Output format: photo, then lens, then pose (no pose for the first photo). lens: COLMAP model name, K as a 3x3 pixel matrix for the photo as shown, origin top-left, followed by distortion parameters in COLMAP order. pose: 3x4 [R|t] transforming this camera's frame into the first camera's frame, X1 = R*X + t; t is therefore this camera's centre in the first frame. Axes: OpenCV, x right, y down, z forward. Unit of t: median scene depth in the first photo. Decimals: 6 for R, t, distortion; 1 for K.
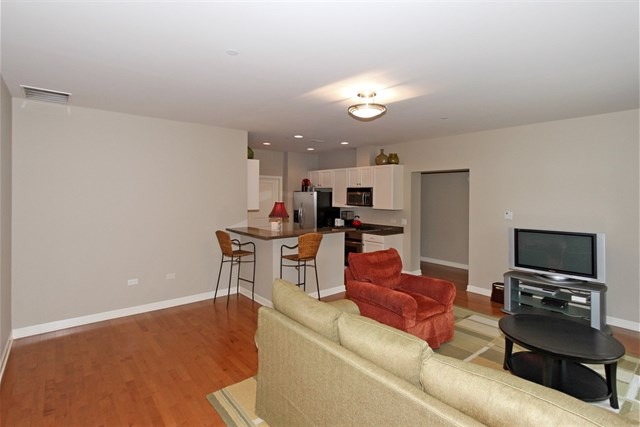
lens RADIAL K [[317.1, 0, 320.9], [0, 317.1, 196.0], [0, 0, 1]] dist [0.000029, -0.000117]
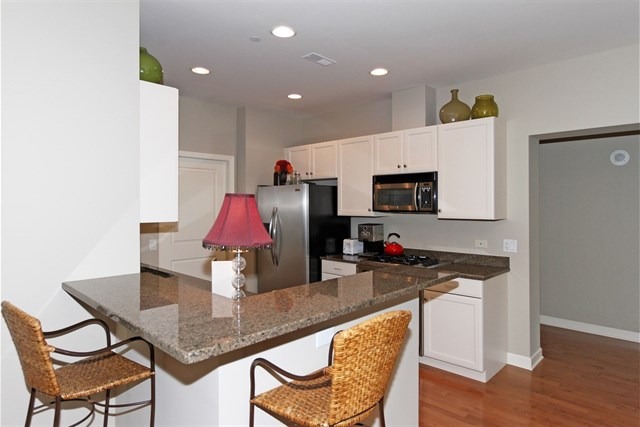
lens RADIAL K [[377.1, 0, 318.0], [0, 377.1, 203.9], [0, 0, 1]] dist [0.000060, -0.000258]
pose [[0.993197, -0.009437, 0.116065, -0.070224], [0.010084, 0.999937, -0.004990, 0.020028], [-0.116011, 0.006126, 0.993229, 0.463203]]
